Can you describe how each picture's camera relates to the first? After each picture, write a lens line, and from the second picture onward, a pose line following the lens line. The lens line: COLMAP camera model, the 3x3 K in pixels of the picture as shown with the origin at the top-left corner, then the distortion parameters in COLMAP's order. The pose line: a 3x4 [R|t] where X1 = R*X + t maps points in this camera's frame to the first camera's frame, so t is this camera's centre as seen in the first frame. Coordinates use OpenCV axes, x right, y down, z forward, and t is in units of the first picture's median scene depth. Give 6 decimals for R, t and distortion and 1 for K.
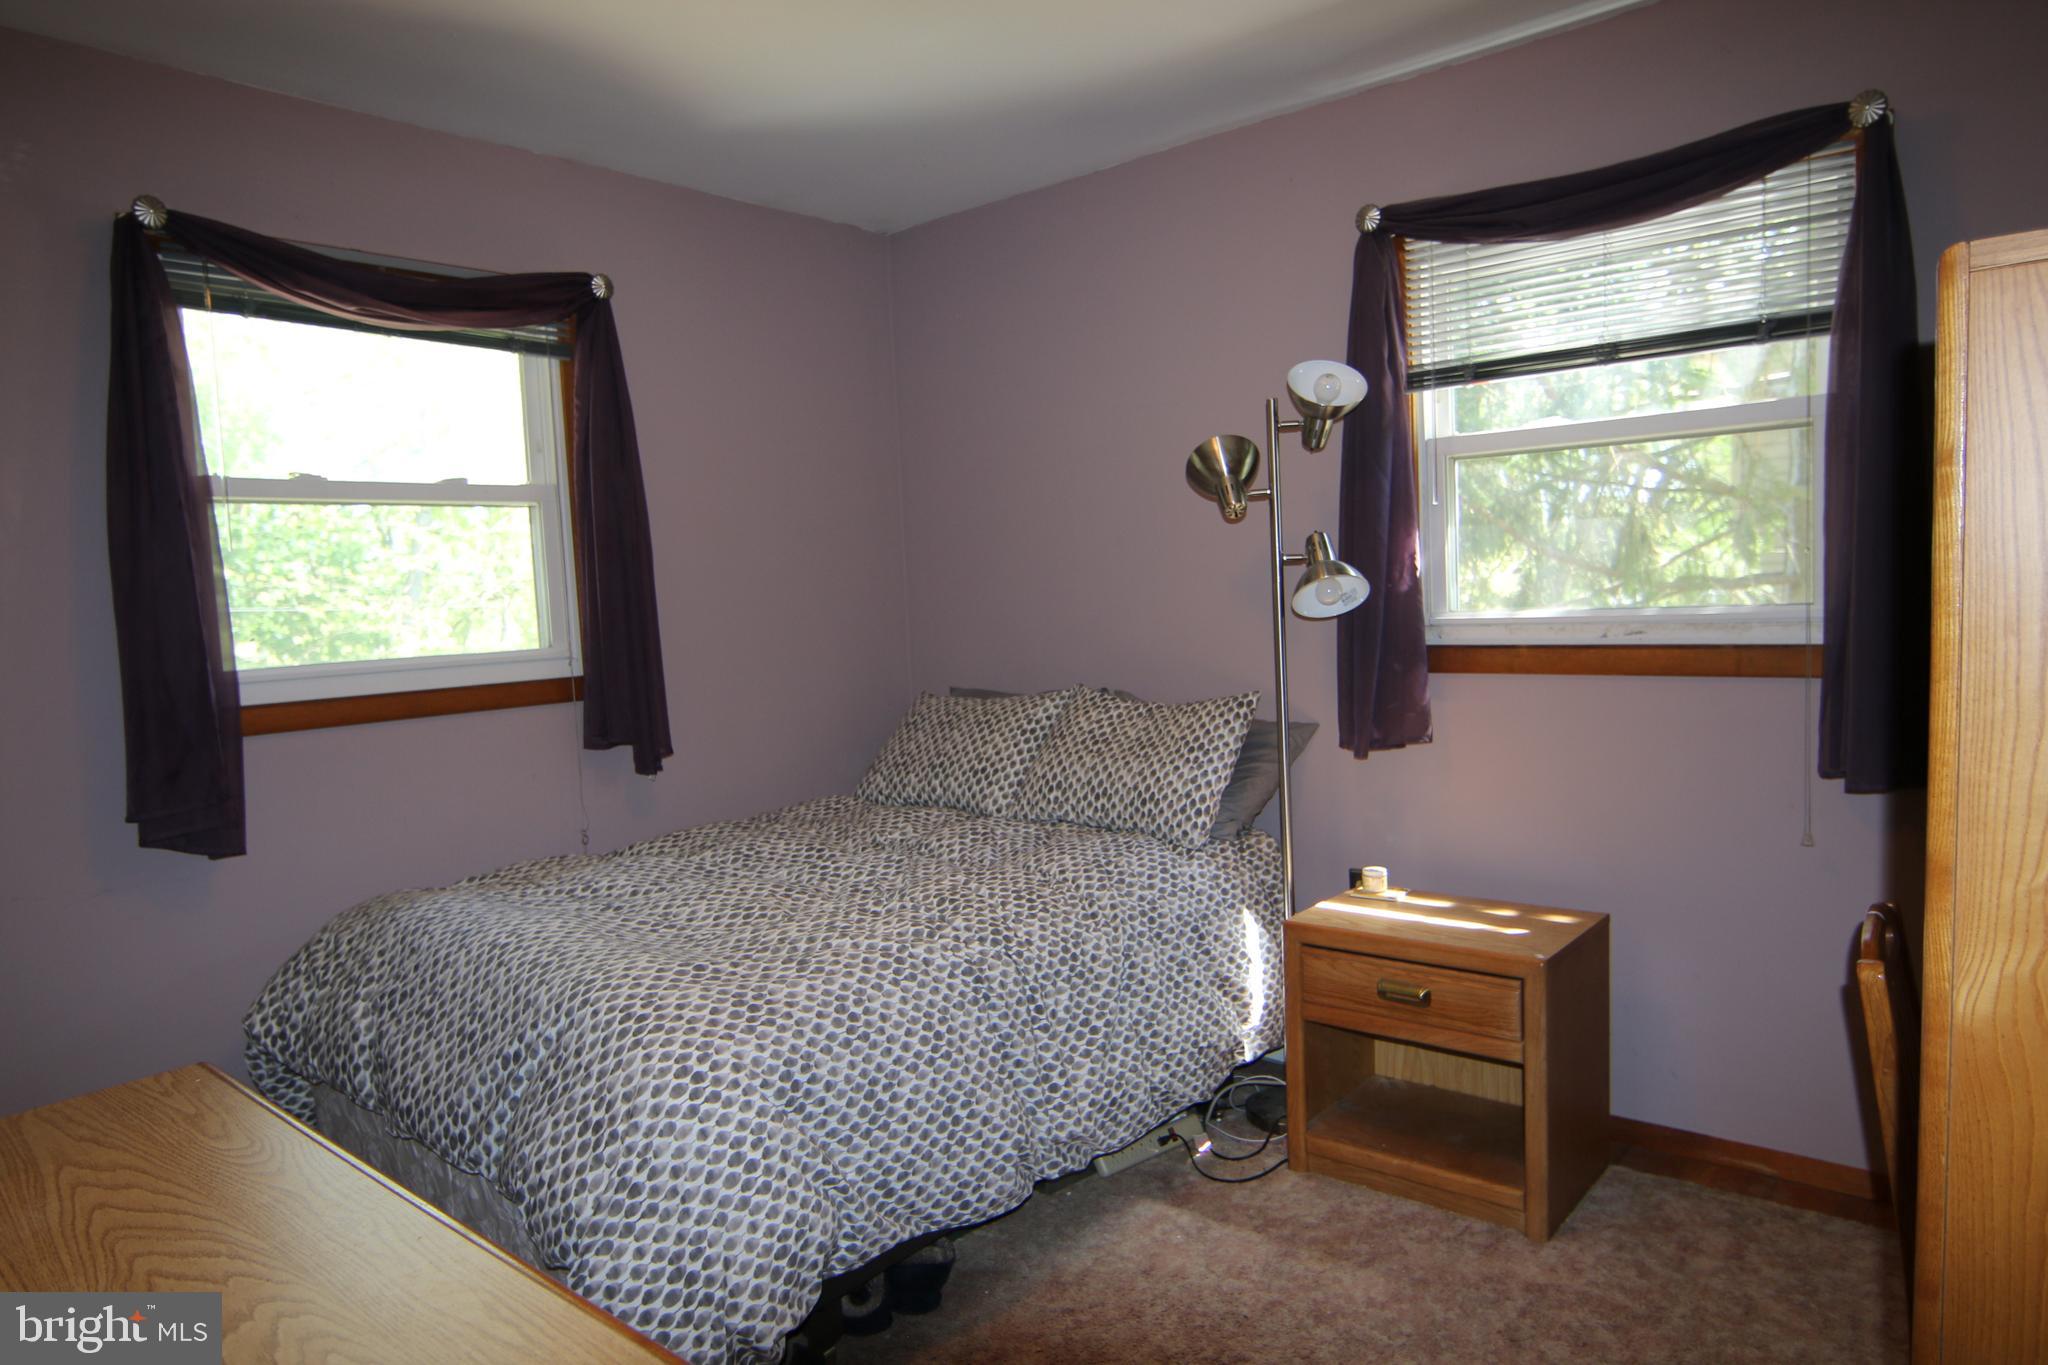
lens RADIAL K [[1296.1, 0, 1029.0], [0, 1296.1, 693.0], [0, 0, 1]] dist [-0.015684, 0.003673]
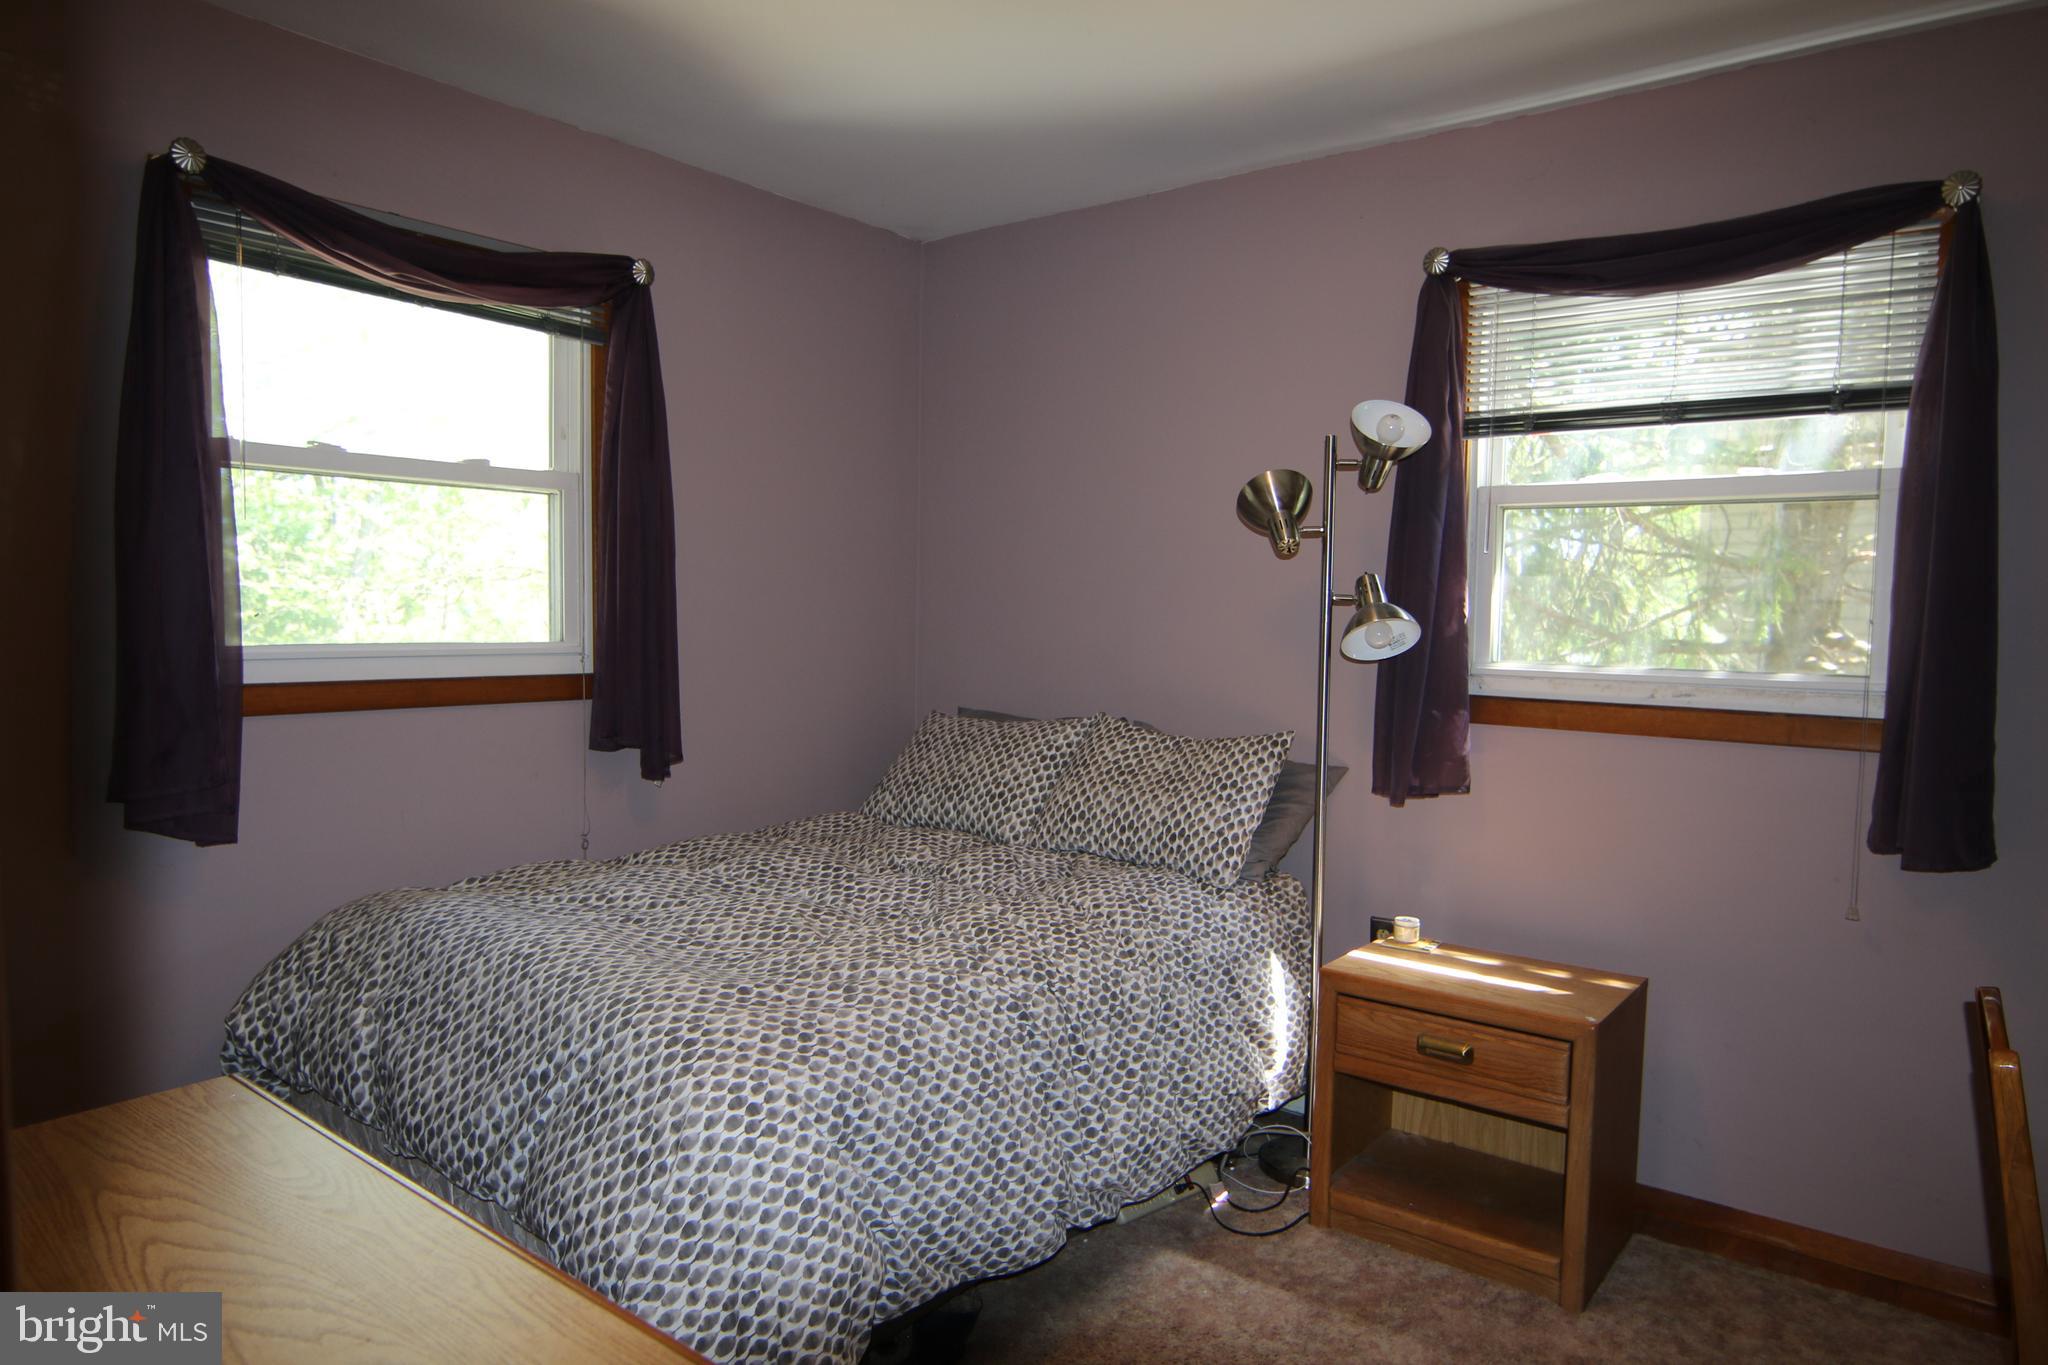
lens RADIAL K [[1296.1, 0, 1029.0], [0, 1296.1, 693.0], [0, 0, 1]] dist [-0.015684, 0.003673]
pose [[0.997137, 0.059891, 0.046152, -0.087755], [-0.059037, 0.998062, -0.019645, 0.001223], [-0.047240, 0.016865, 0.998741, 0.035895]]
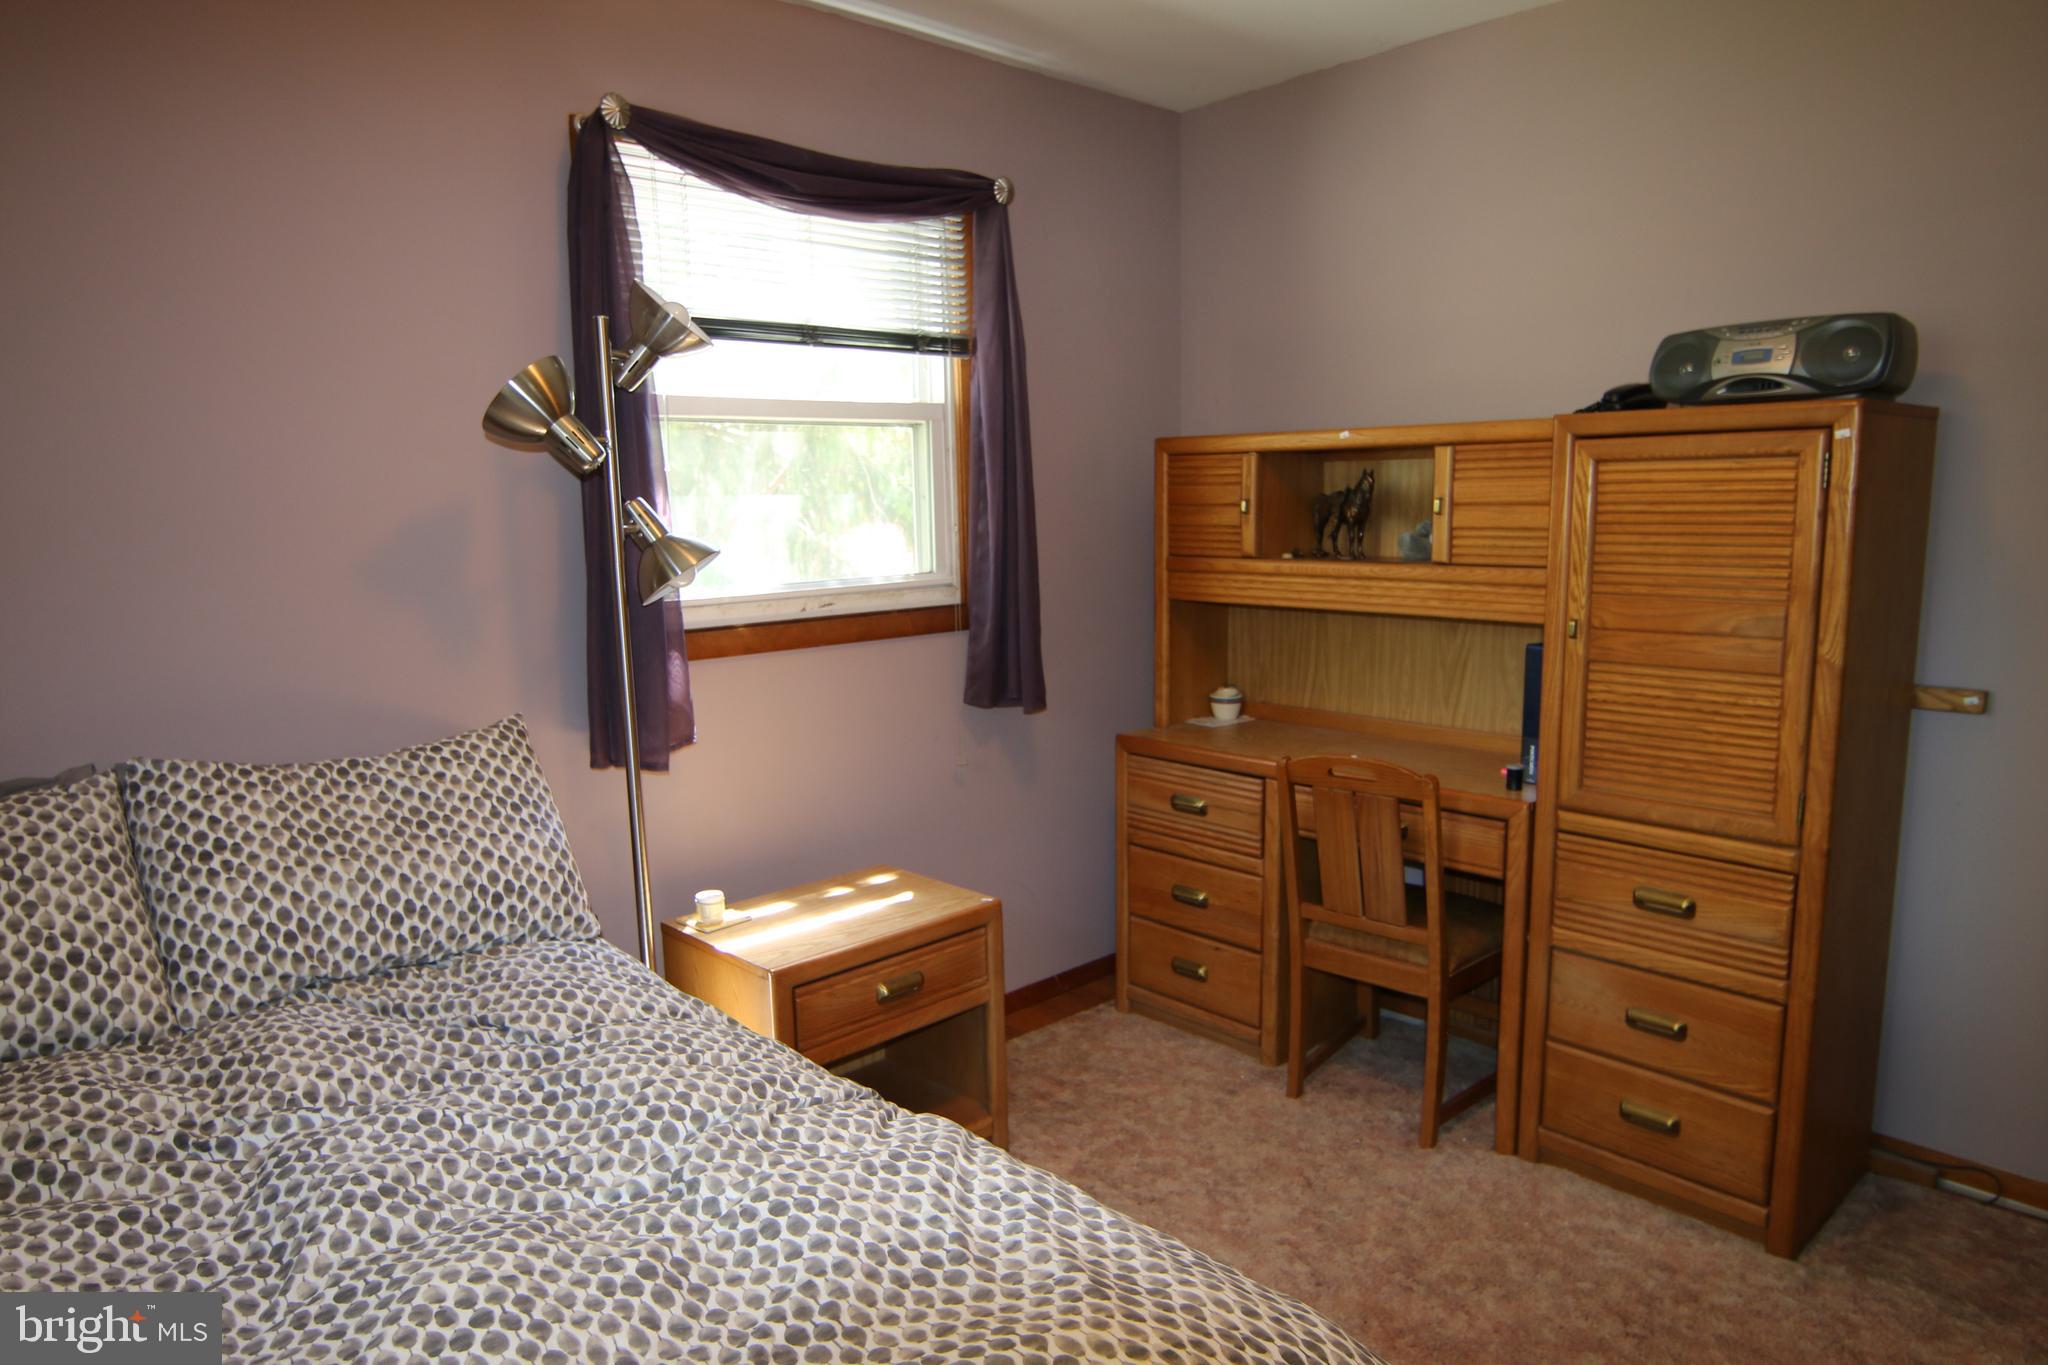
lens RADIAL K [[1296.1, 0, 1029.0], [0, 1296.1, 693.0], [0, 0, 1]] dist [-0.015684, 0.003673]
pose [[0.104407, -0.104778, 0.989000, -0.640290], [0.106002, 0.989942, 0.093688, -0.063580], [-0.988869, 0.095055, 0.114463, 0.803139]]
